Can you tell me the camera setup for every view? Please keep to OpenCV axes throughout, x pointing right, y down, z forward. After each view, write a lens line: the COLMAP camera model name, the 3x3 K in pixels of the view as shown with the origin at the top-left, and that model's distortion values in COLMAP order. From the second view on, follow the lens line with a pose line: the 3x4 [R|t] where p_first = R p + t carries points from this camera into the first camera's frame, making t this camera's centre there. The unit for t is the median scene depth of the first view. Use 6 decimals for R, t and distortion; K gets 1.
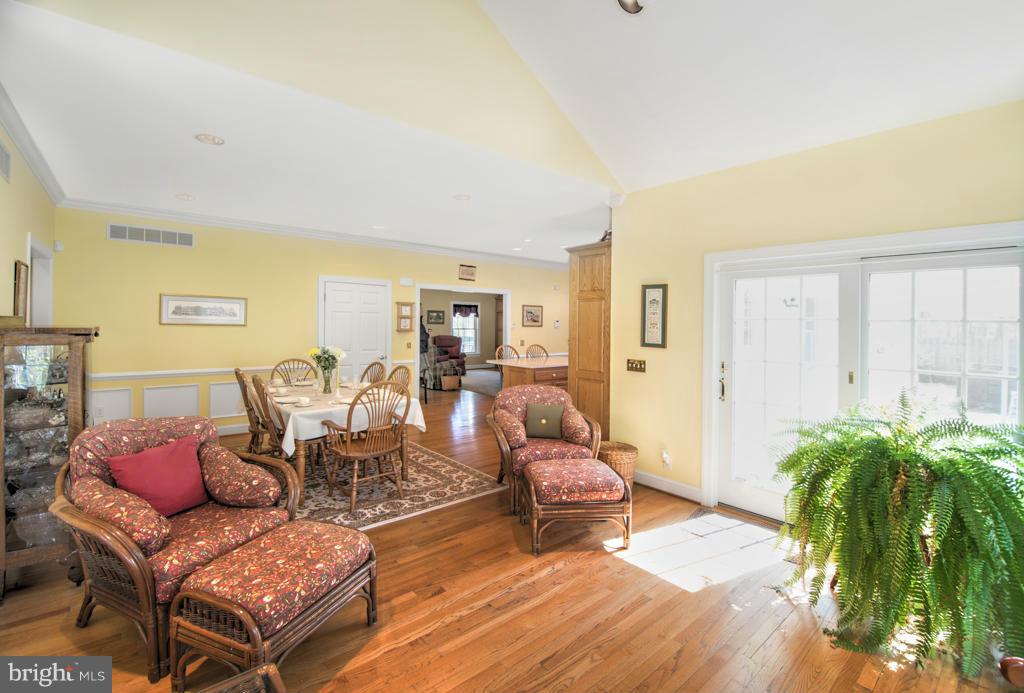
lens RADIAL K [[448.2, 0, 514.9], [0, 448.2, 321.2], [0, 0, 1]] dist [0.000010, -0.000036]
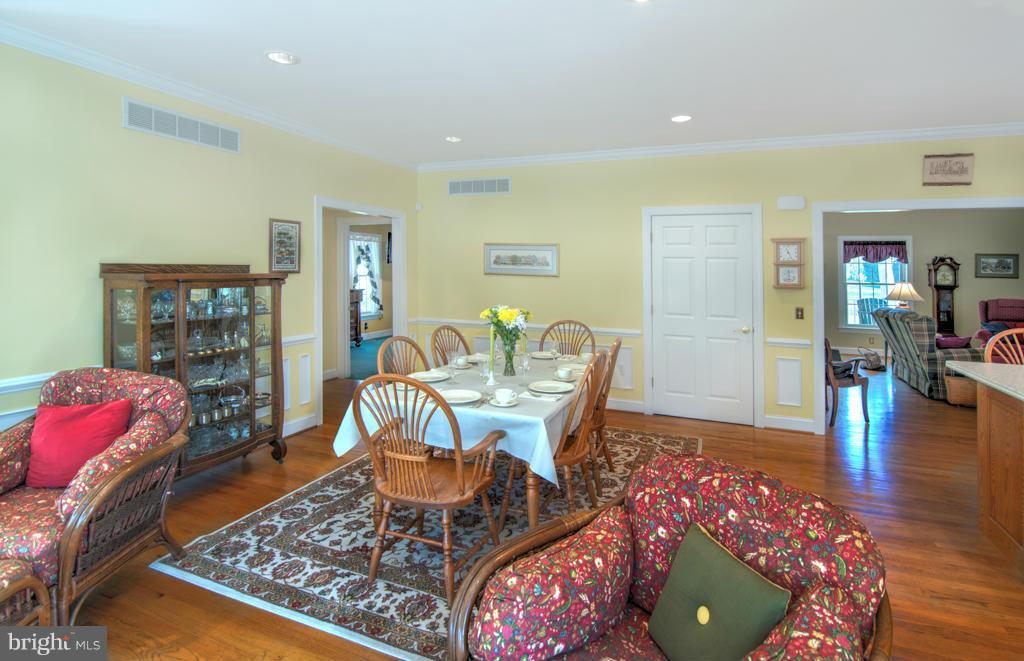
lens RADIAL K [[498.8, 0, 514.4], [0, 498.8, 260.2], [0, 0, 1]] dist [-0.005965, -0.000803]
pose [[0.481451, -0.023705, -0.876153, 0.202530], [-0.001296, 0.999614, -0.027757, 0.006015], [0.876472, 0.014499, 0.481234, 0.512690]]
